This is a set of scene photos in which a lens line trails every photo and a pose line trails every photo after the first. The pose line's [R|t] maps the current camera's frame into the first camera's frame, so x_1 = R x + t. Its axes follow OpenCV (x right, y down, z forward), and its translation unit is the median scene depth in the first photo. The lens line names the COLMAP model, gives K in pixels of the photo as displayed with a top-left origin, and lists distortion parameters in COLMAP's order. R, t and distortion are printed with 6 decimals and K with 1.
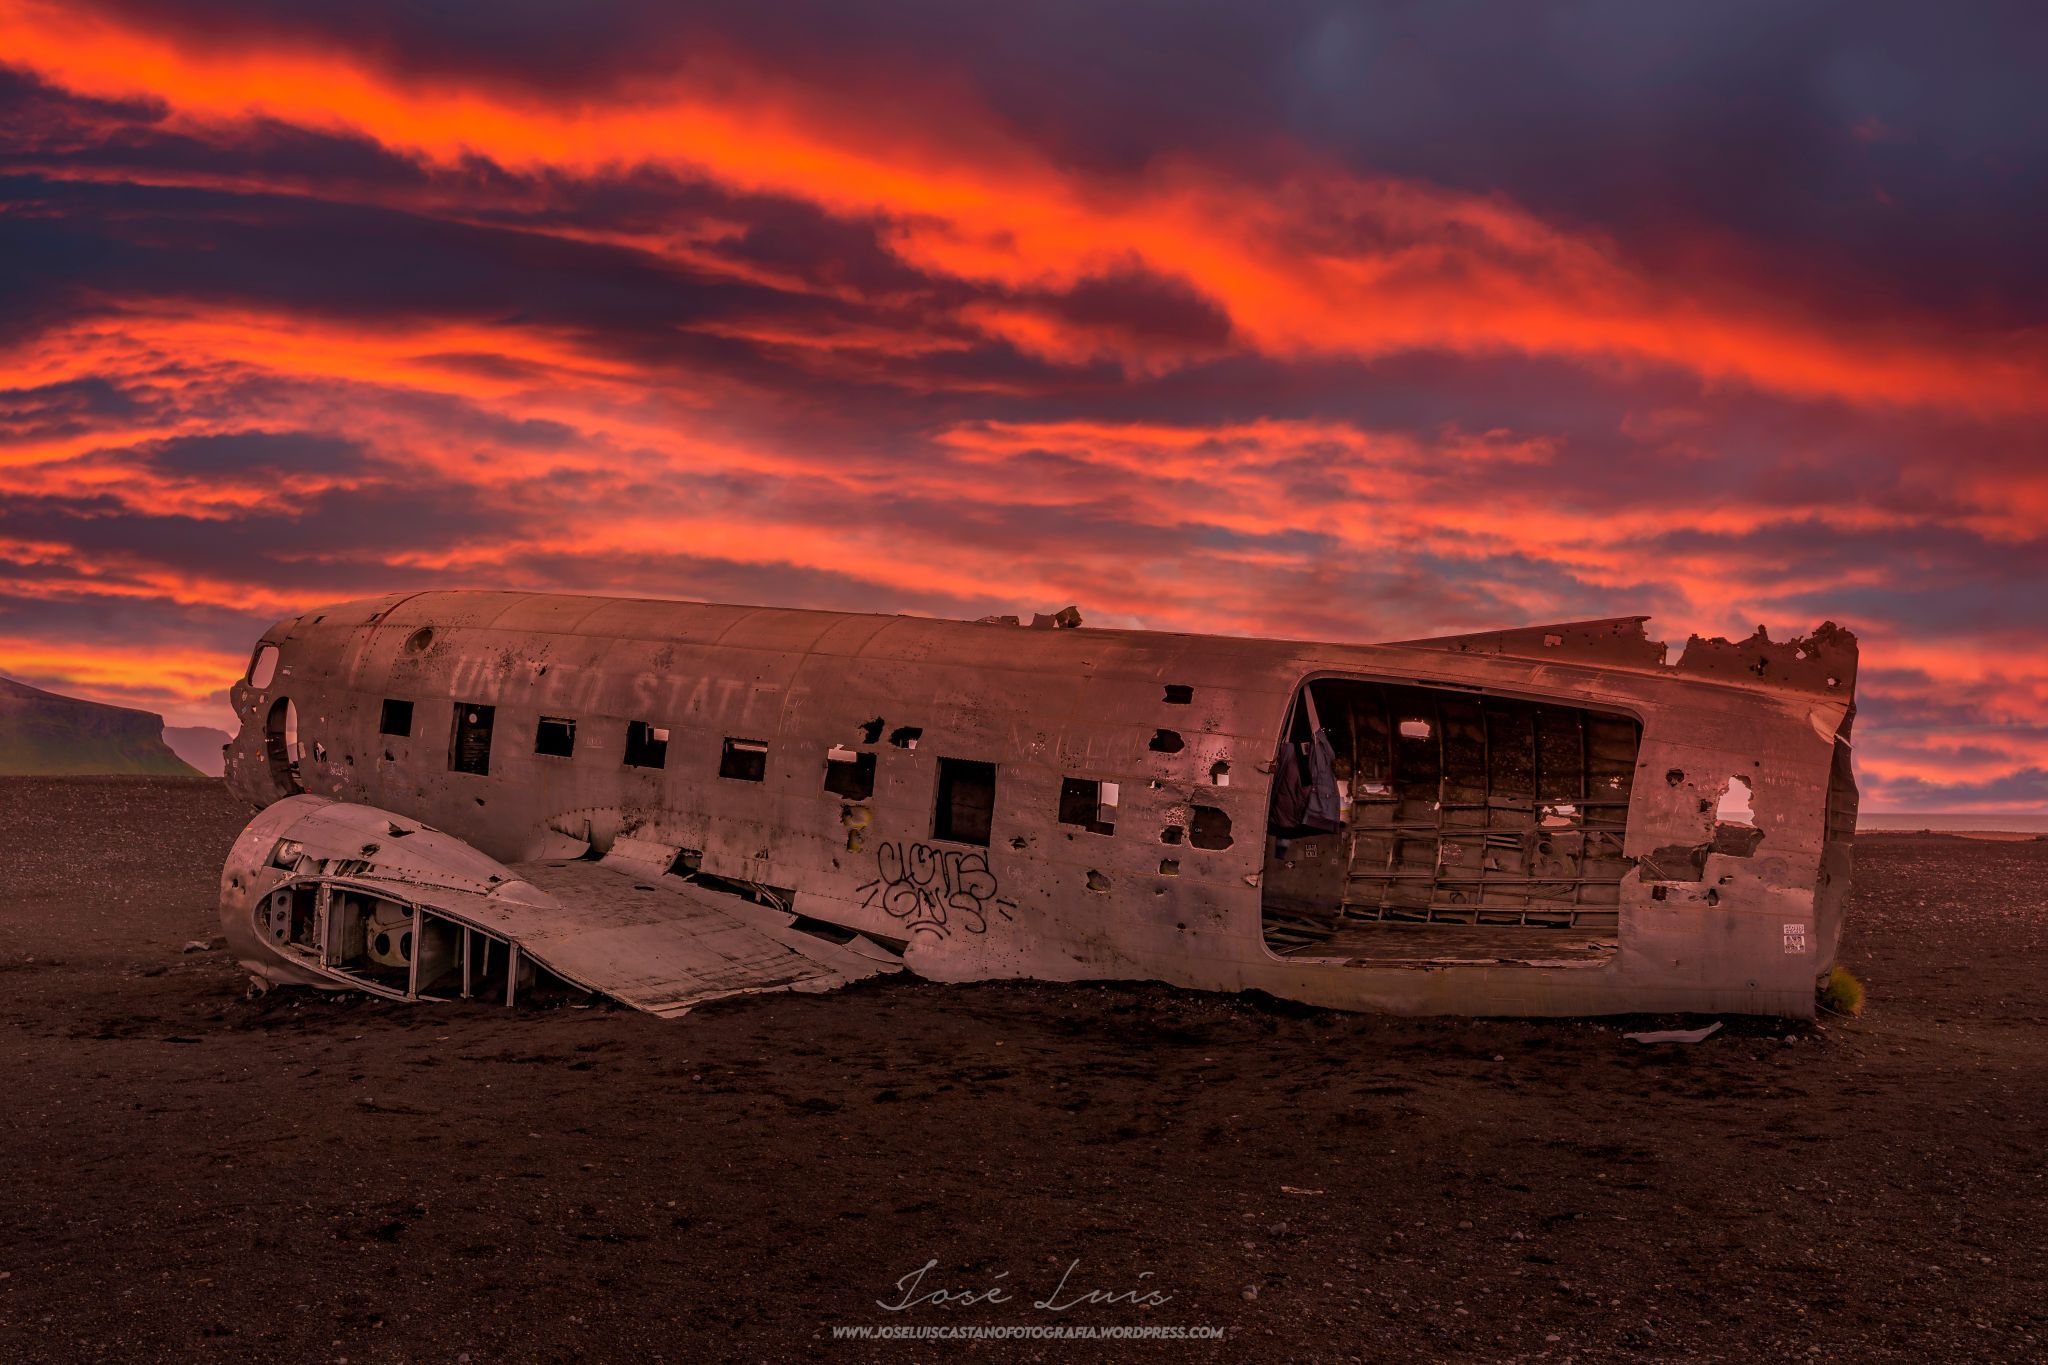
lens RADIAL K [[1770.1, 0, 1051.2], [0, 1770.1, 684.6], [0, 0, 1]] dist [-0.002185, -0.001967]
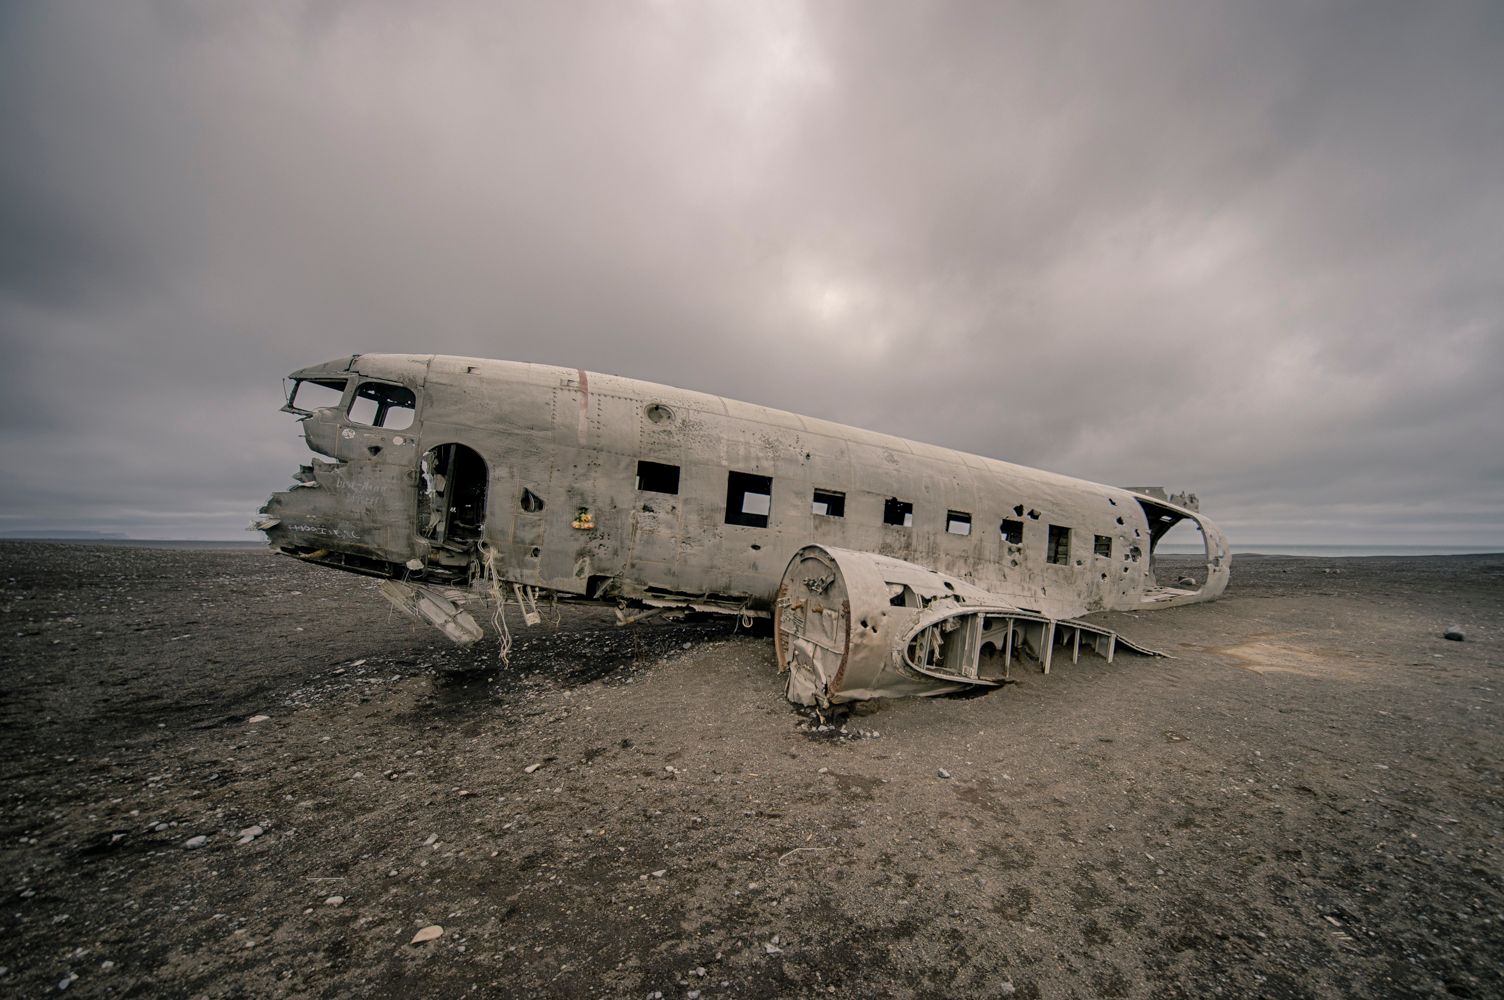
lens RADIAL K [[615.8, 0, 839.4], [0, 615.8, 547.6], [0, 0, 1]] dist [-0.001625, -0.000043]
pose [[0.499952, -0.016117, 0.865903, -0.756157], [-0.060391, 0.996744, 0.053420, 0.040831], [-0.863945, -0.079000, 0.497351, 0.772121]]
